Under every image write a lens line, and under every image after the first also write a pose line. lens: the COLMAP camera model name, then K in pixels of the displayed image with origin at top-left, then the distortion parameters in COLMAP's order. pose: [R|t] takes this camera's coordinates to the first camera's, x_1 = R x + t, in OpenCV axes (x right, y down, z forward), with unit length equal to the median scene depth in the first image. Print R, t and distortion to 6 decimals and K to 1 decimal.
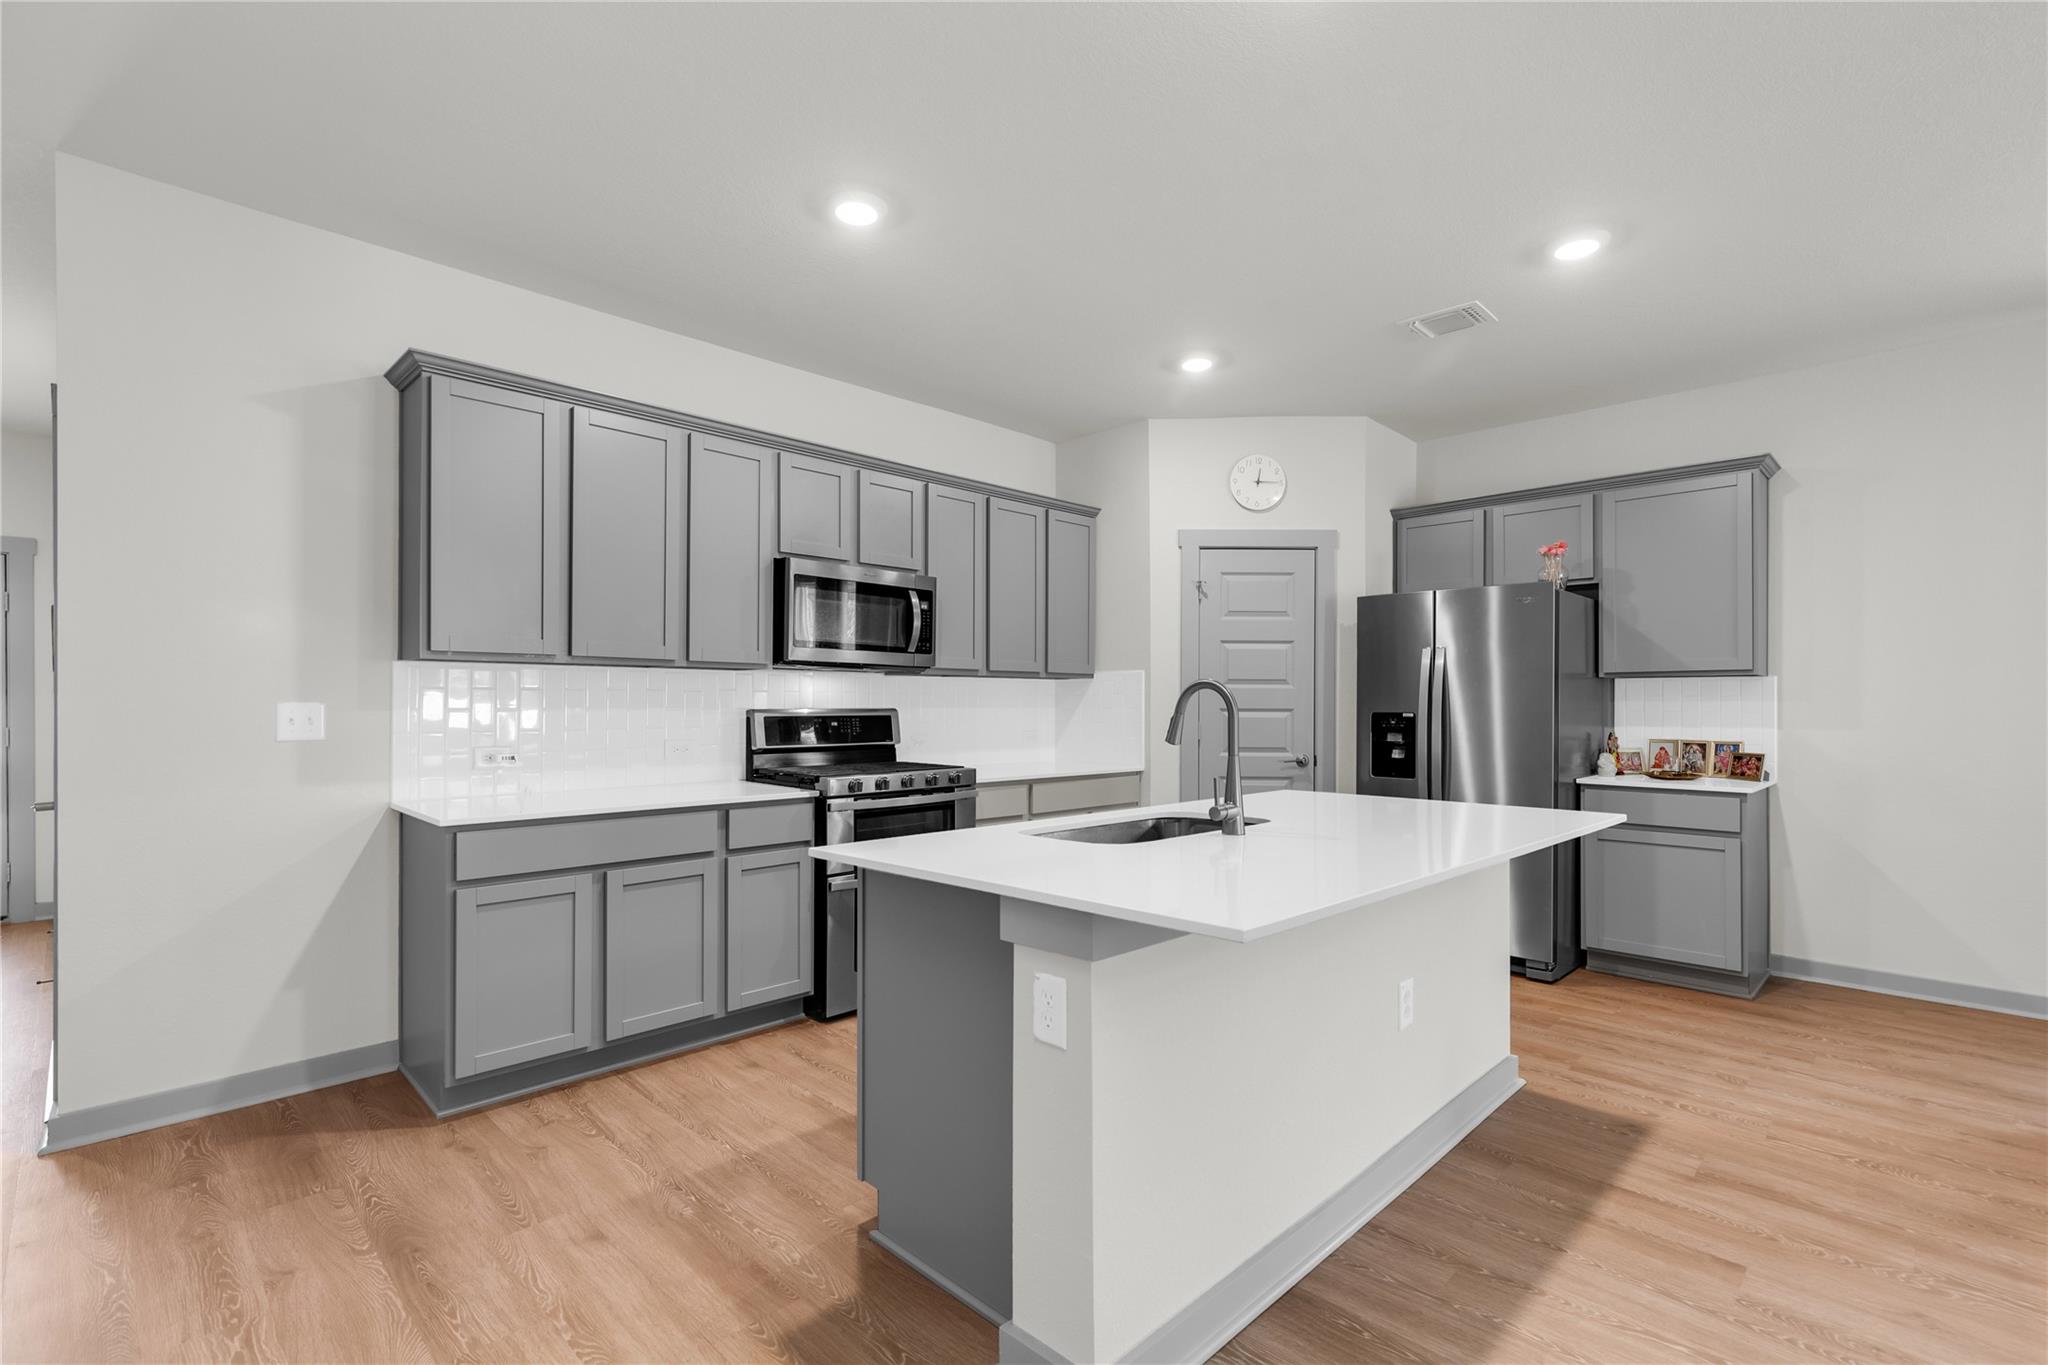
lens RADIAL K [[924.6, 0, 1029.2], [0, 924.6, 703.3], [0, 0, 1]] dist [0.003283, 0.000020]
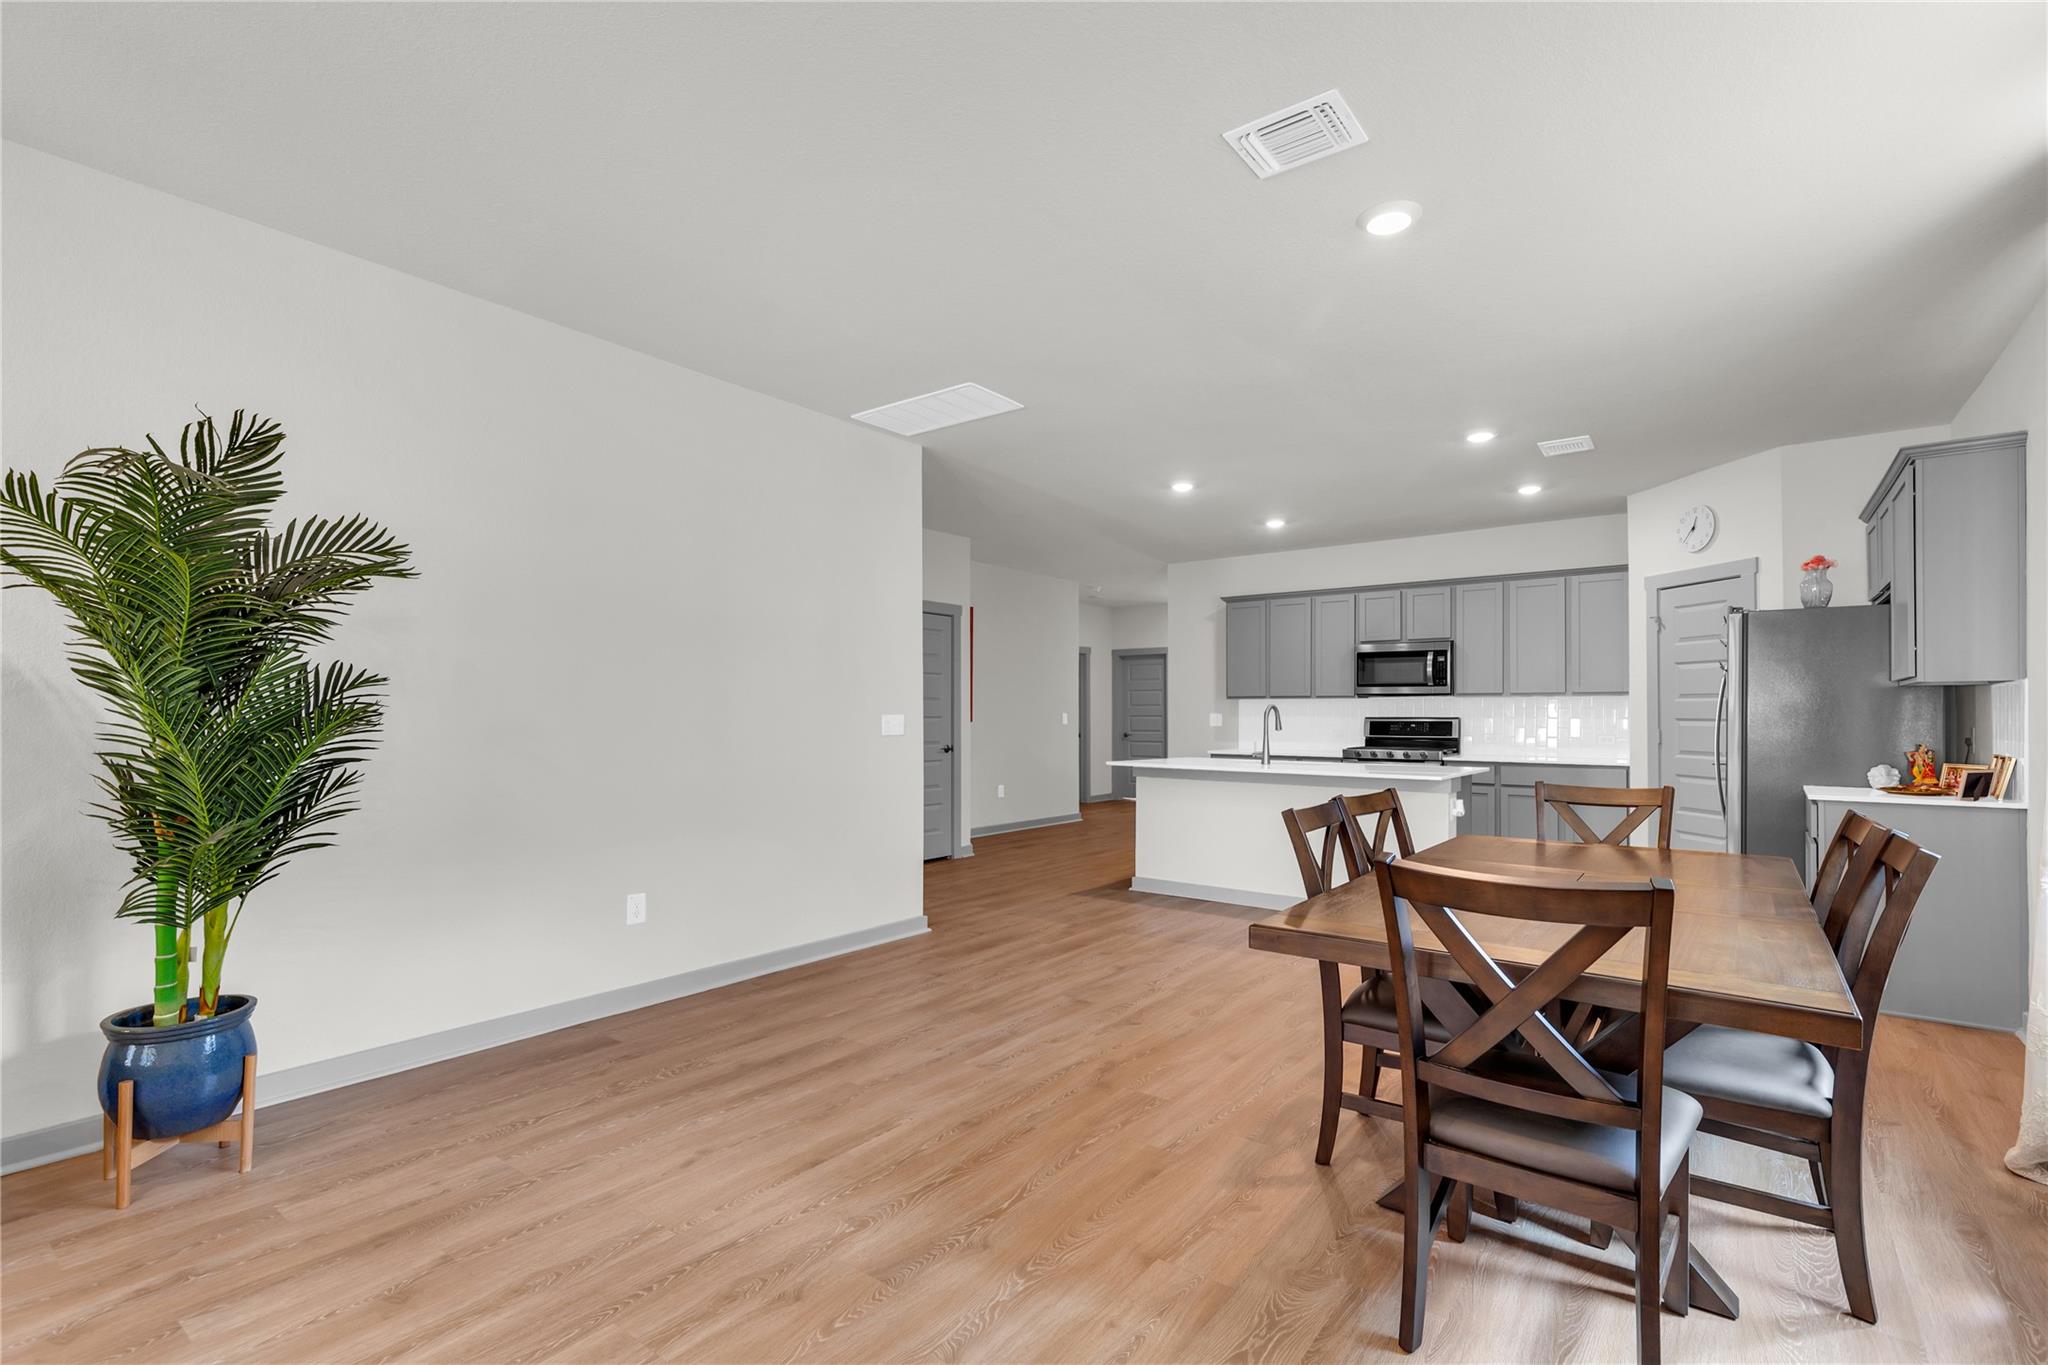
lens RADIAL K [[930.4, 0, 1041.0], [0, 930.4, 706.0], [0, 0, 1]] dist [0.009059, 0.000188]
pose [[0.140295, -0.010416, -0.990055, 1.503744], [-0.002160, 0.999939, -0.010826, 0.005331], [0.990107, 0.003658, 0.140264, -0.000569]]
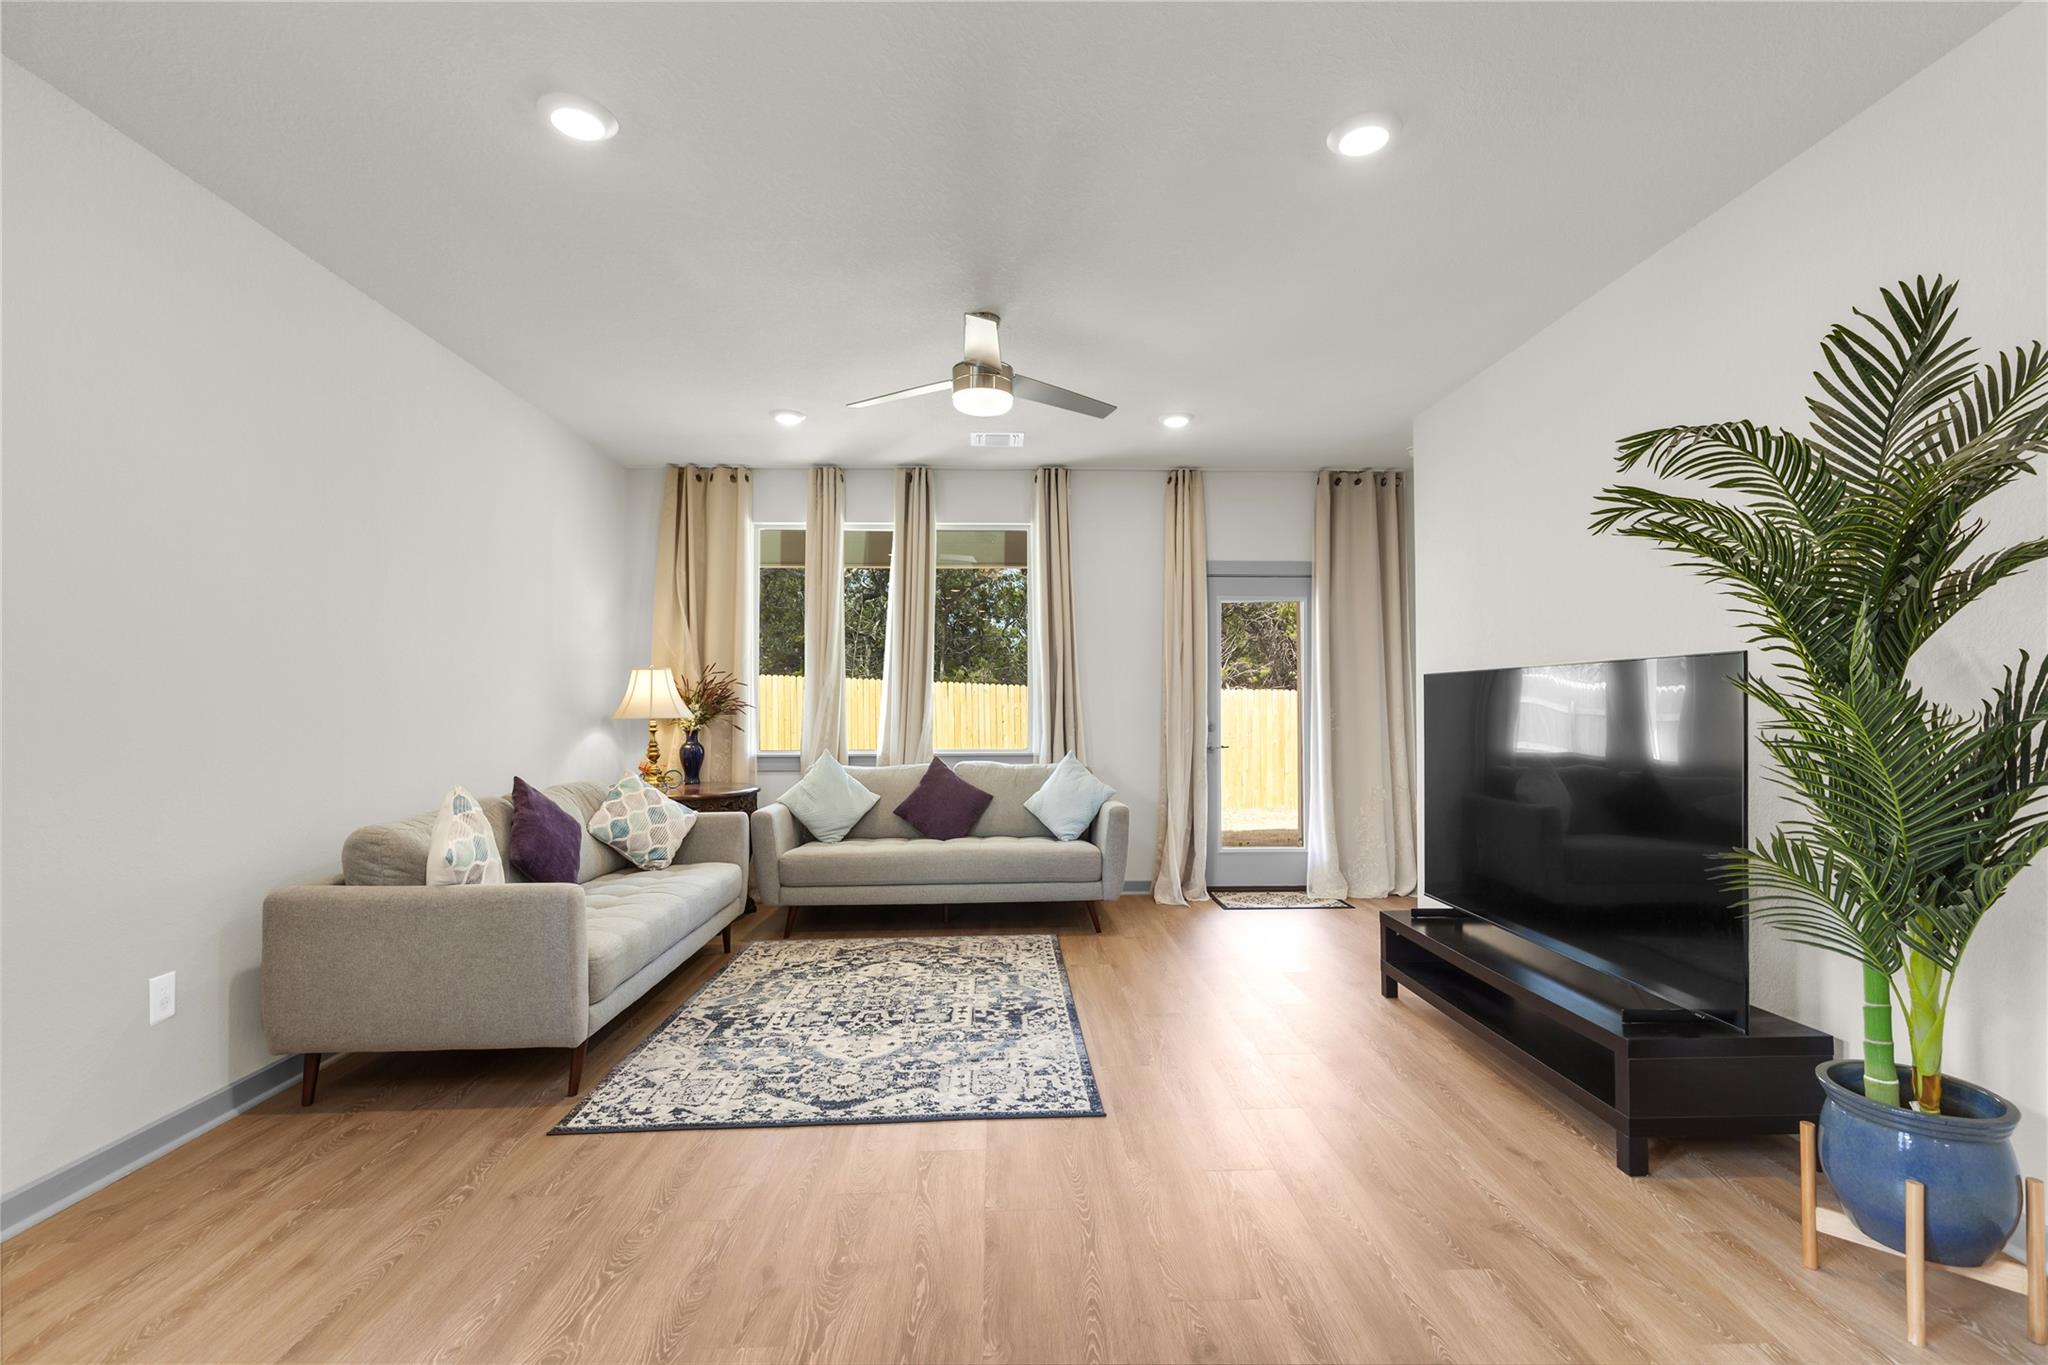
lens RADIAL K [[915.7, 0, 1036.0], [0, 915.7, 681.3], [0, 0, 1]] dist [0.002337, -0.000152]
pose [[-0.740240, 0.020054, 0.672044, 0.867441], [0.004544, 0.999681, -0.024826, 0.004417], [-0.672328, -0.015323, -0.740095, 0.160170]]
